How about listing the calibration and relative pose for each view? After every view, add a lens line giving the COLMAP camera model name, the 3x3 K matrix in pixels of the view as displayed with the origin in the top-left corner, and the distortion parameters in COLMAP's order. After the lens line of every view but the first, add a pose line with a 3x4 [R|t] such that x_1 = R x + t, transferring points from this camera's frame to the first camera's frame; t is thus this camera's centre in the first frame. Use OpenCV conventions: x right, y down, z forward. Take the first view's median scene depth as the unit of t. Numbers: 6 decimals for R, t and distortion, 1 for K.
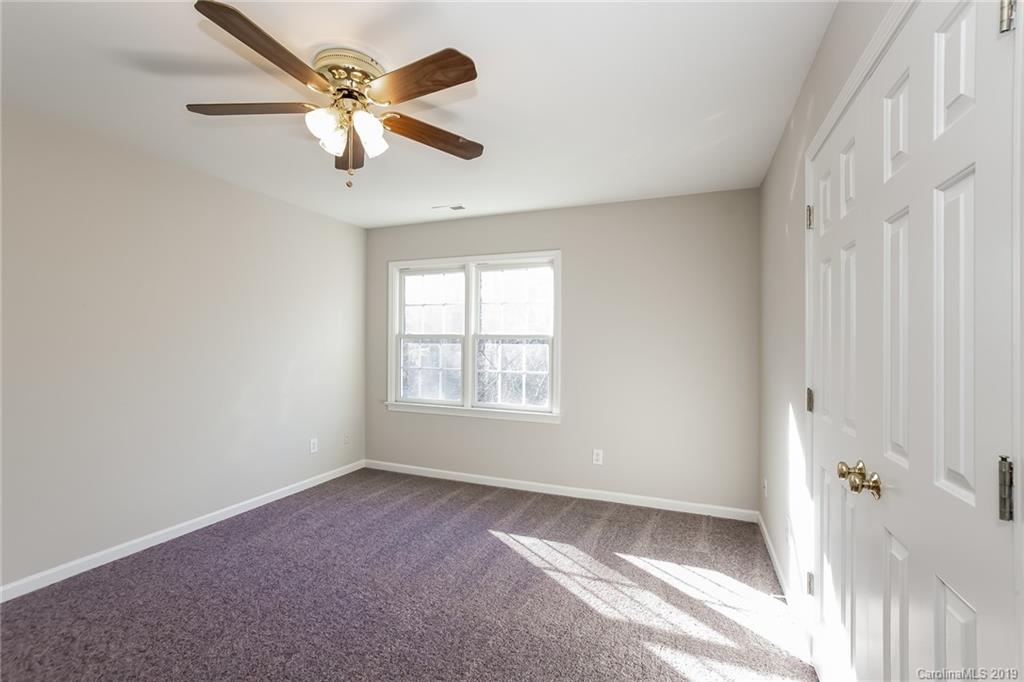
lens RADIAL K [[451.5, 0, 522.9], [0, 451.5, 342.5], [0, 0, 1]] dist [-0.003900, -0.000392]
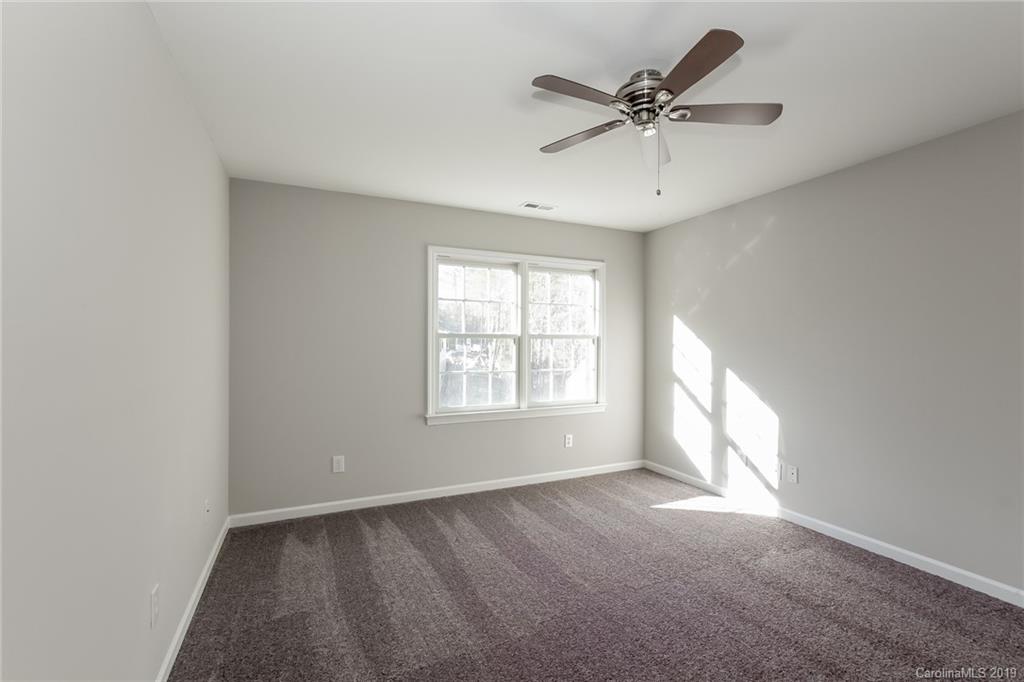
lens RADIAL K [[451.9, 0, 512.9], [0, 451.9, 332.4], [0, 0, 1]] dist [0.000721, 0.000208]
pose [[0.679974, 0.007718, 0.733196, -0.806976], [0.001793, 0.999924, -0.012189, -0.009164], [-0.733234, 0.009603, 0.679908, 0.327002]]
